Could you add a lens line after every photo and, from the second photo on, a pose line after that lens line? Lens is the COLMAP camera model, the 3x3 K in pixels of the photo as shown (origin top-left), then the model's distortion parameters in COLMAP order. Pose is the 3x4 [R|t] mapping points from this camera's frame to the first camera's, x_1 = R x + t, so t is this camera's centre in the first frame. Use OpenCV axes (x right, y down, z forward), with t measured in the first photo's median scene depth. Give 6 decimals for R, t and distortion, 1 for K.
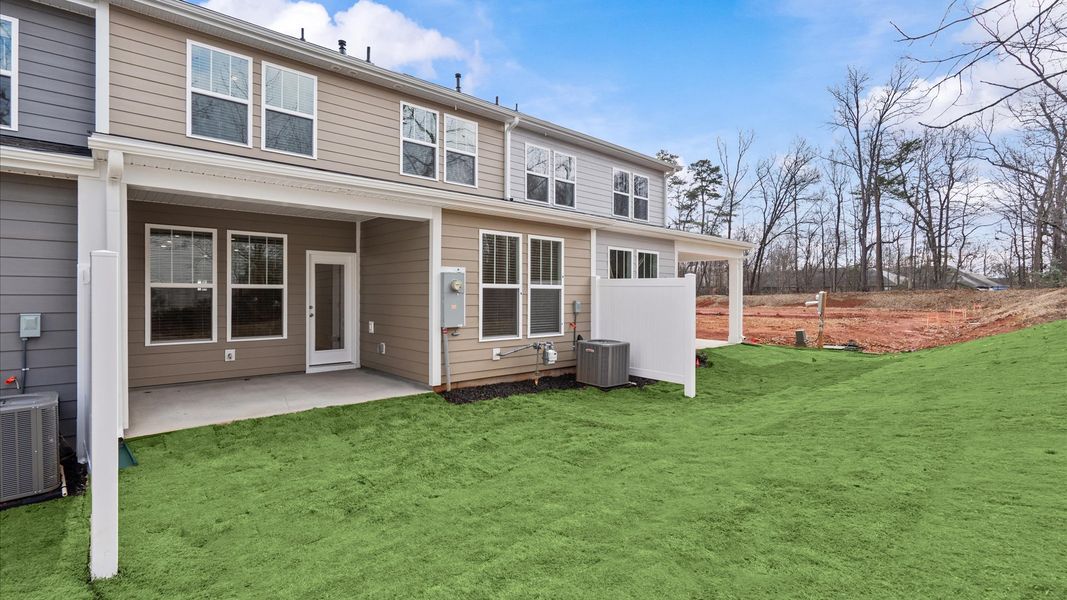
lens RADIAL K [[481.8, 0, 538.1], [0, 481.8, 296.3], [0, 0, 1]] dist [-0.000054, 0.000182]
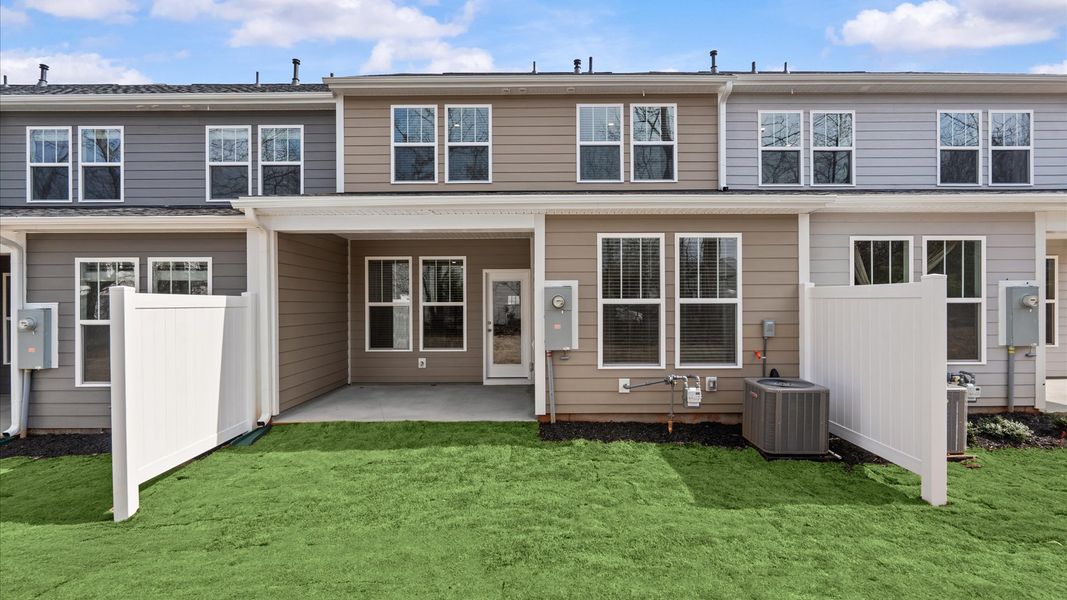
lens RADIAL K [[487.4, 0, 533.0], [0, 487.4, 303.4], [0, 0, 1]] dist [-0.001528, 0.000035]
pose [[0.745153, -0.007903, -0.666847, 0.331235], [0.002910, 0.999959, -0.008599, -0.010921], [0.666888, 0.004467, 0.745145, 0.277016]]
